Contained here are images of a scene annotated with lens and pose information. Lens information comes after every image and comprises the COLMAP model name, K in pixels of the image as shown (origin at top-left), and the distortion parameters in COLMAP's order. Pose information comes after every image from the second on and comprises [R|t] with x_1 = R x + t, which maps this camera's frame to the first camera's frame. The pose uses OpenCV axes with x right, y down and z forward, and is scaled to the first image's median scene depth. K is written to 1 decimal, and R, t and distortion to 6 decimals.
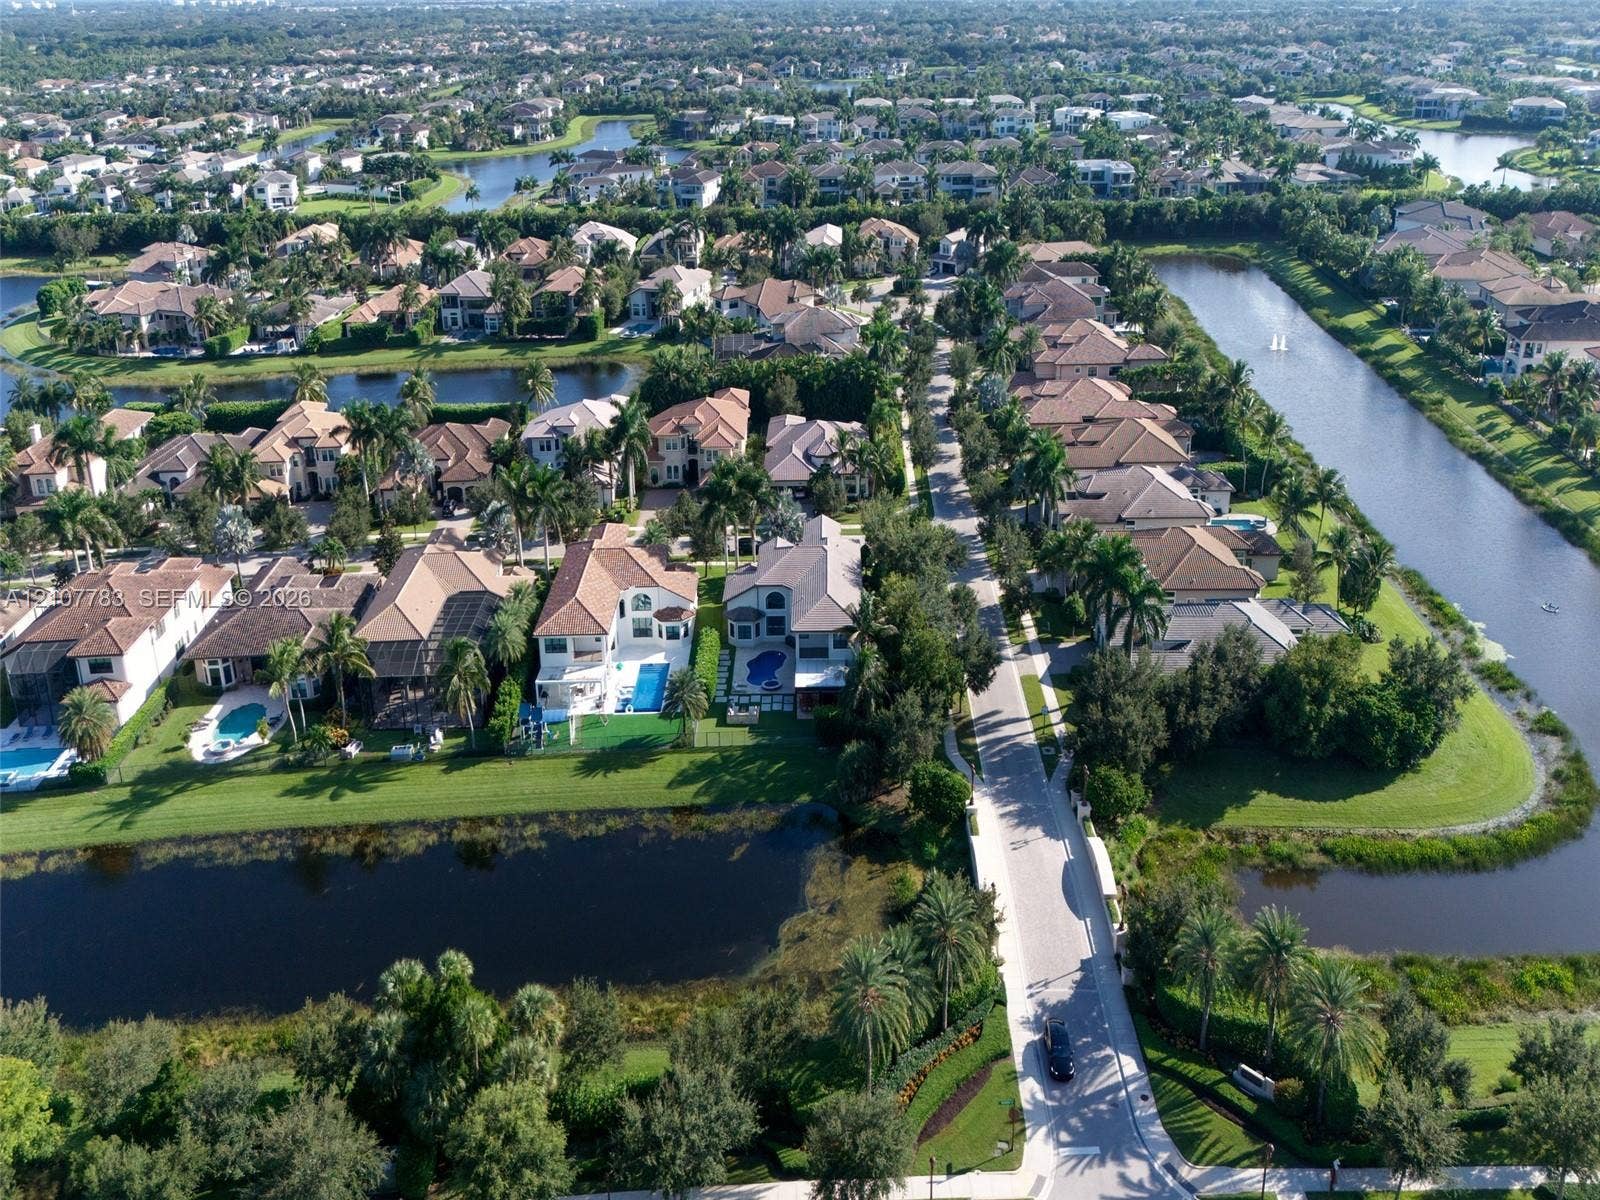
lens RADIAL K [[1610.2, 0, 800.8], [0, 1610.2, 600.6], [0, 0, 1]] dist [0.012031, 0.002170]
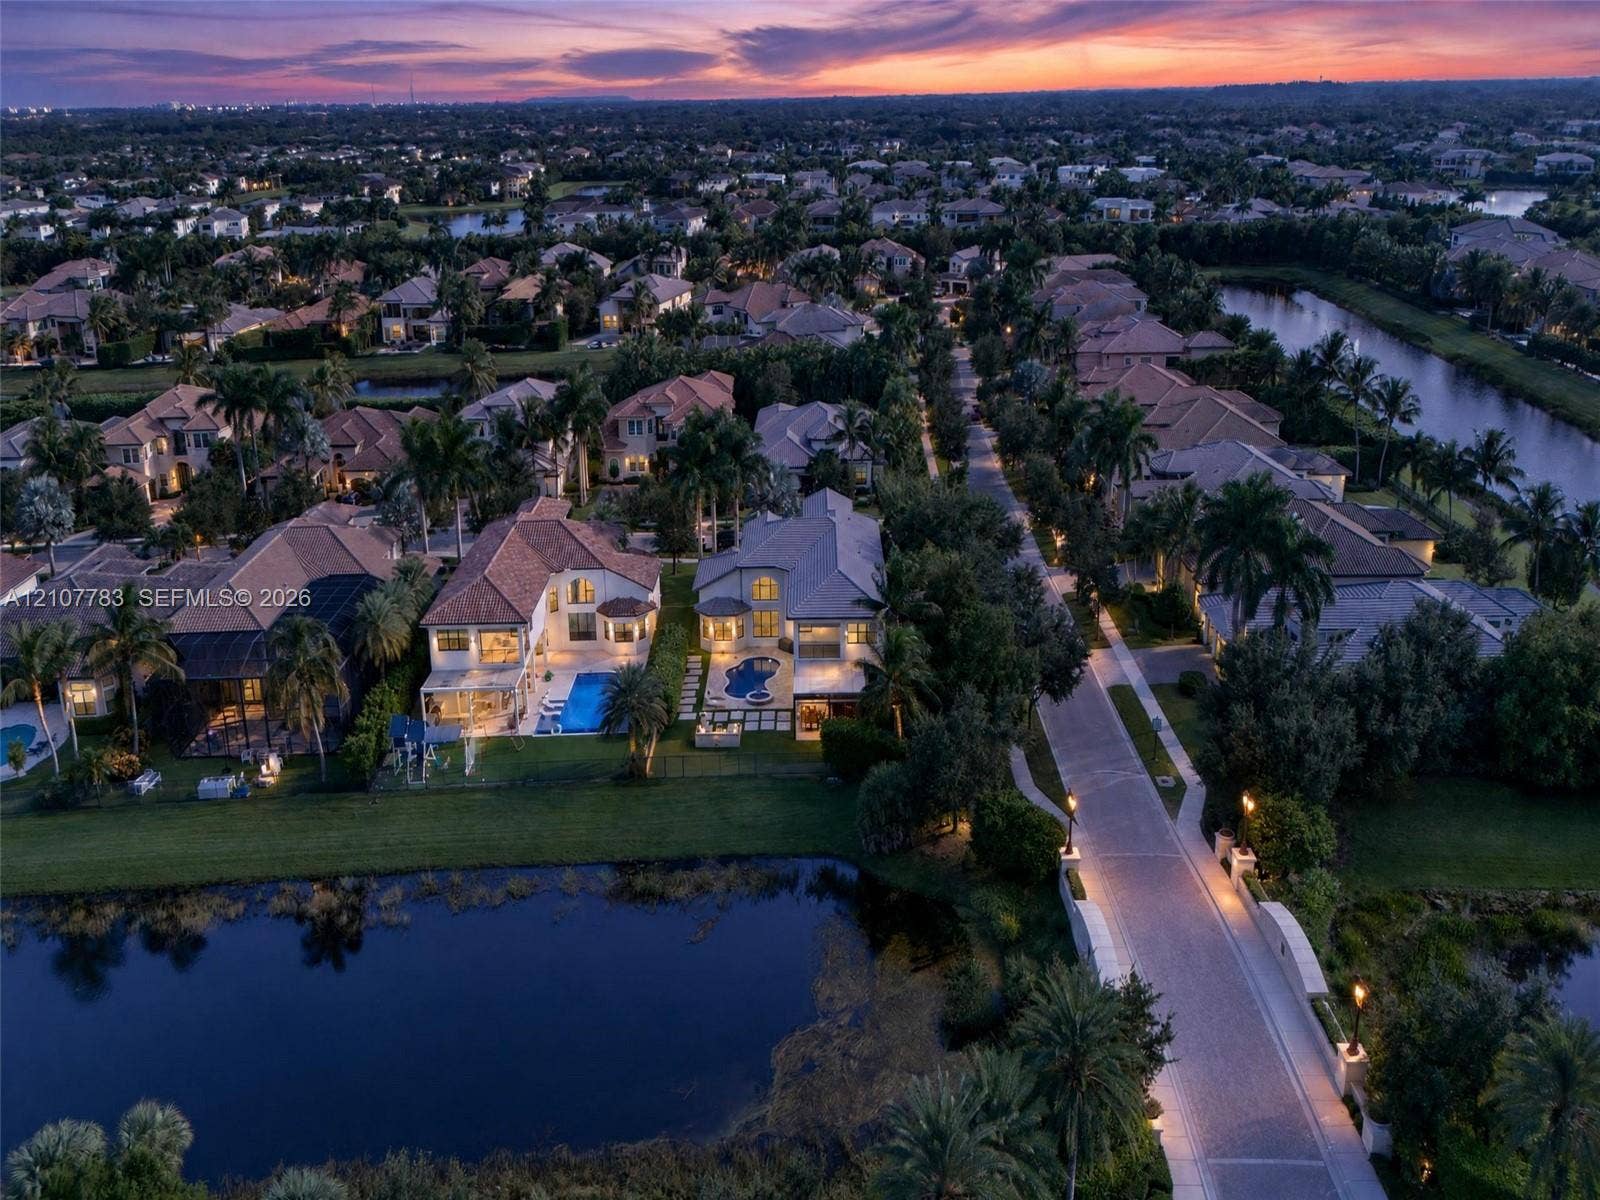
lens RADIAL K [[1610.2, 0, 800.8], [0, 1610.2, 600.6], [0, 0, 1]] dist [0.012031, 0.002170]
pose [[0.999982, -0.001938, 0.005665, -0.002986], [0.002293, 0.997993, -0.063289, 0.040891], [-0.005531, 0.063301, 0.997979, 0.216472]]
